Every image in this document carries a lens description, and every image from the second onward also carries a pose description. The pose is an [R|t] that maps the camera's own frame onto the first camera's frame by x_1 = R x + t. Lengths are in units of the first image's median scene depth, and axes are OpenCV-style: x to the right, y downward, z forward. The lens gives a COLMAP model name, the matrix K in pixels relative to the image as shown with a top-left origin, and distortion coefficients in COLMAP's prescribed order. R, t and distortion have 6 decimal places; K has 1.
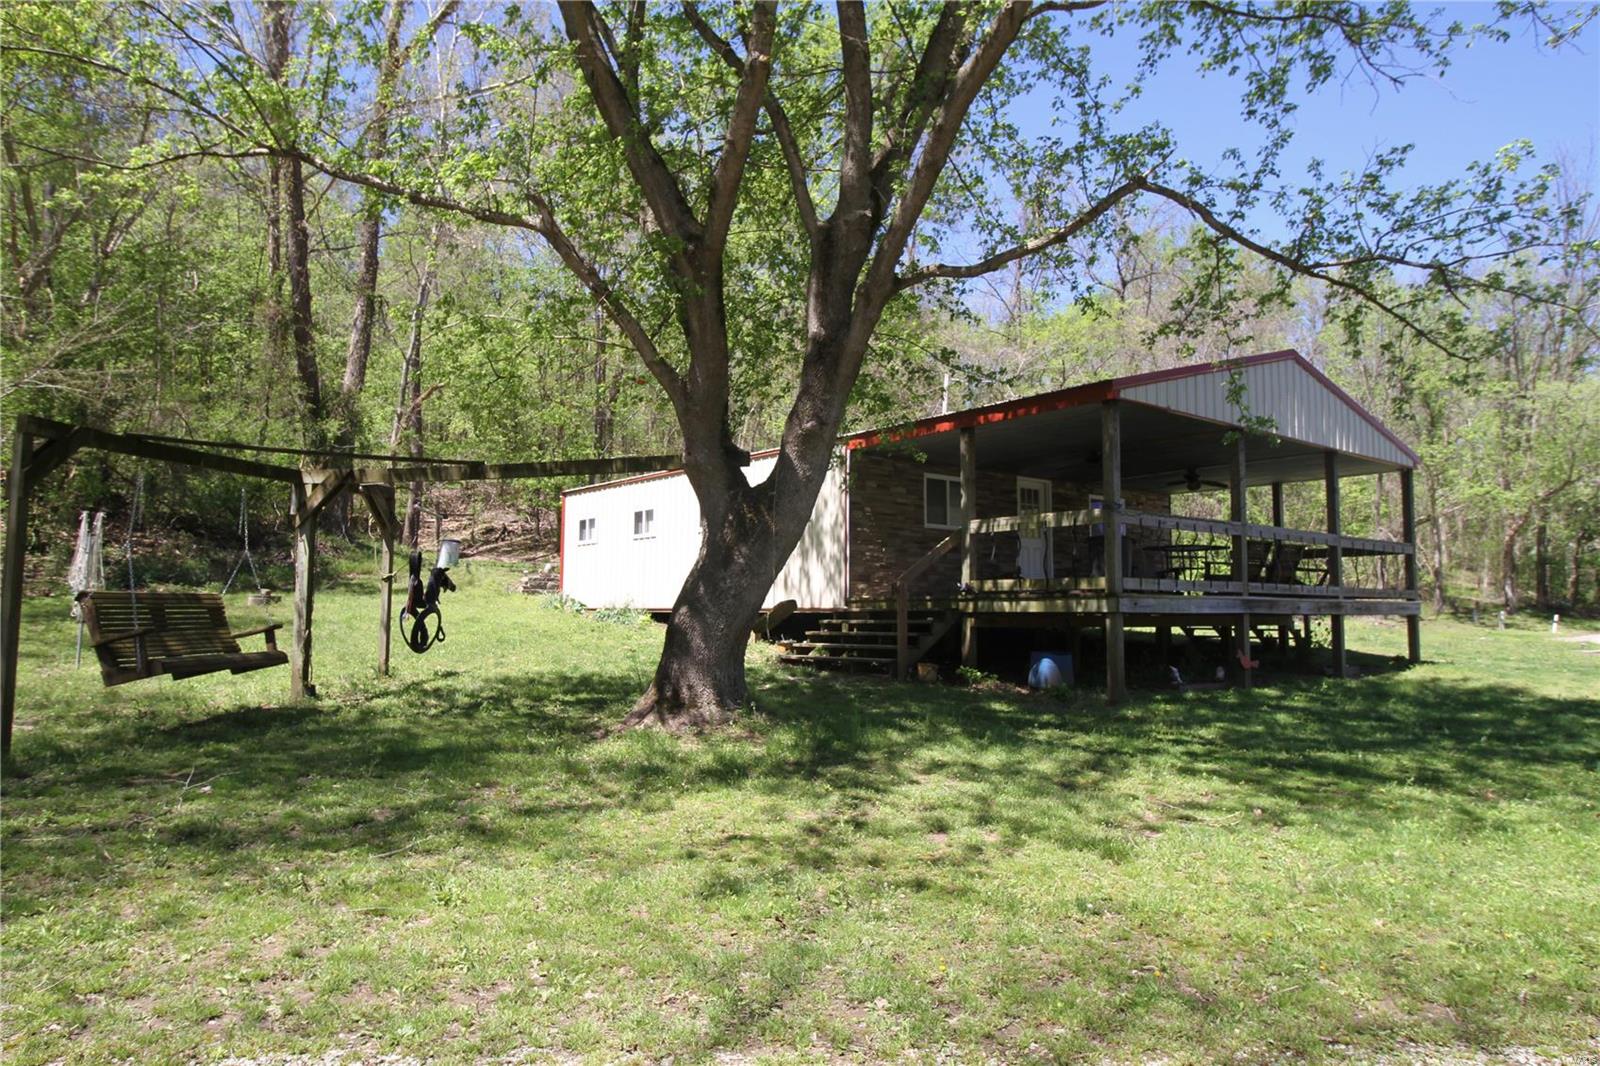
lens RADIAL K [[1061.7, 0, 800.0], [0, 1061.7, 533.0], [0, 0, 1]] dist [0.030376, -0.000027]
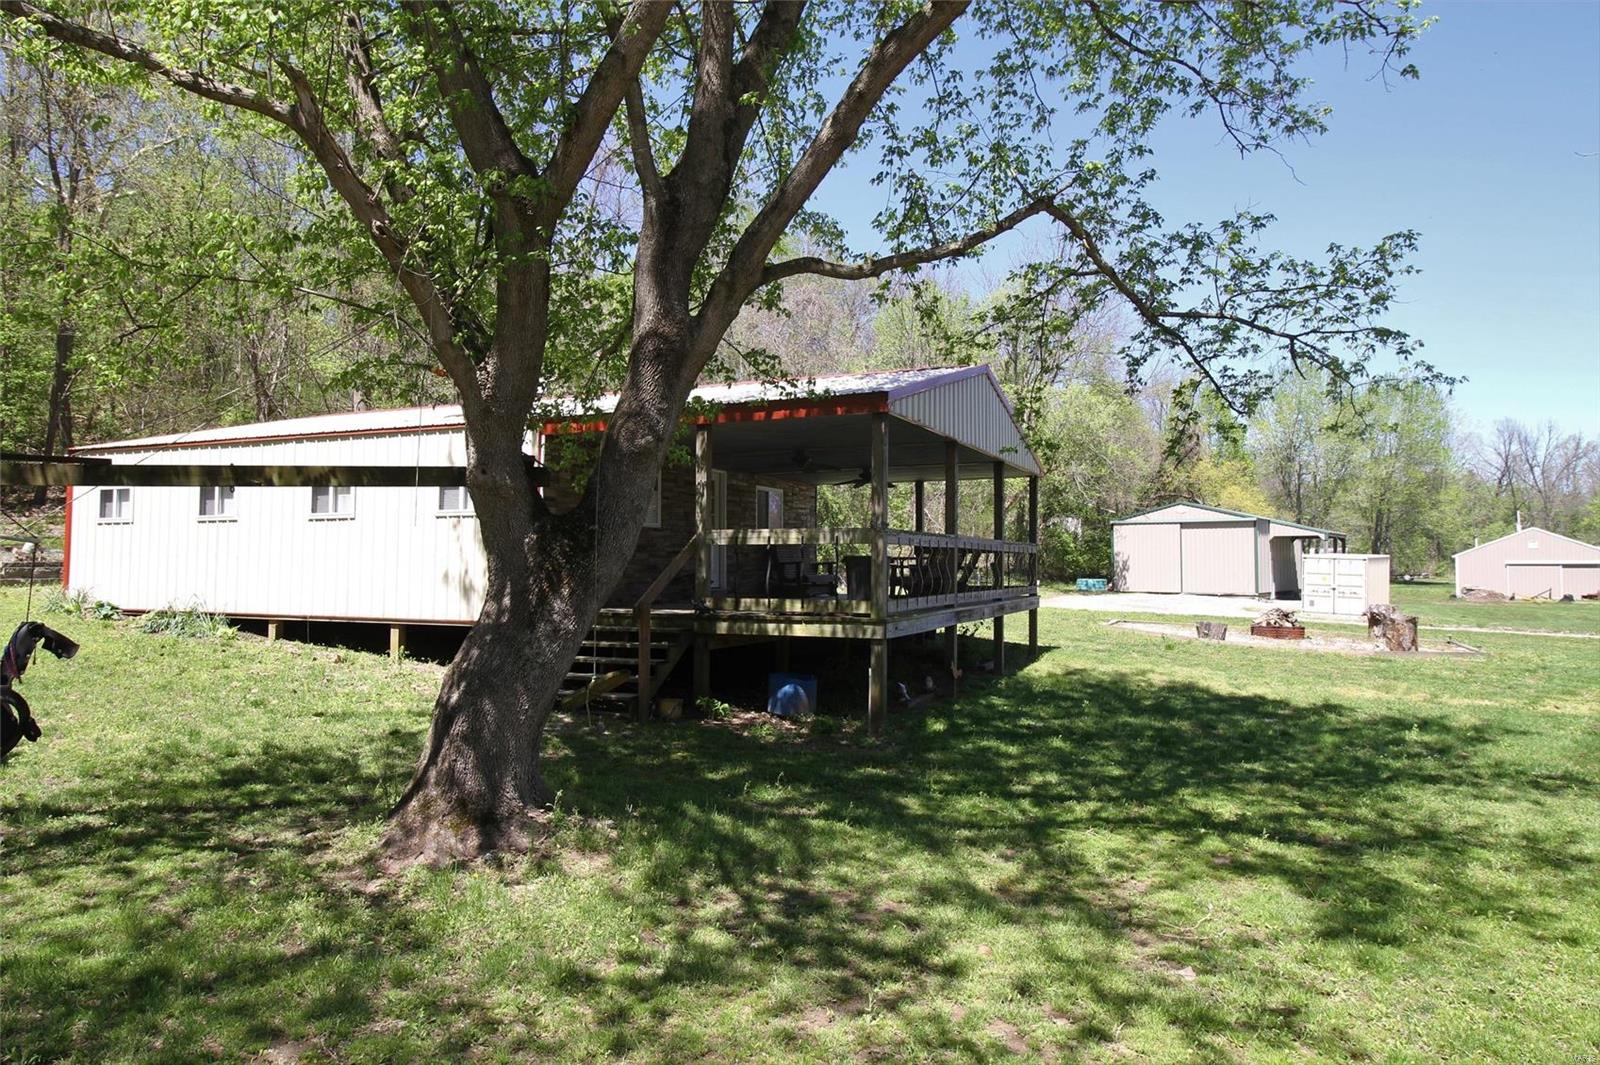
lens RADIAL K [[1061.7, 0, 800.0], [0, 1061.7, 532.5], [0, 0, 1]] dist [0.030376, -0.000027]
pose [[0.897457, 0.016502, 0.440792, -0.186862], [-0.035048, 0.998808, 0.033966, -0.049159], [-0.439706, -0.045932, 0.896966, 0.181562]]
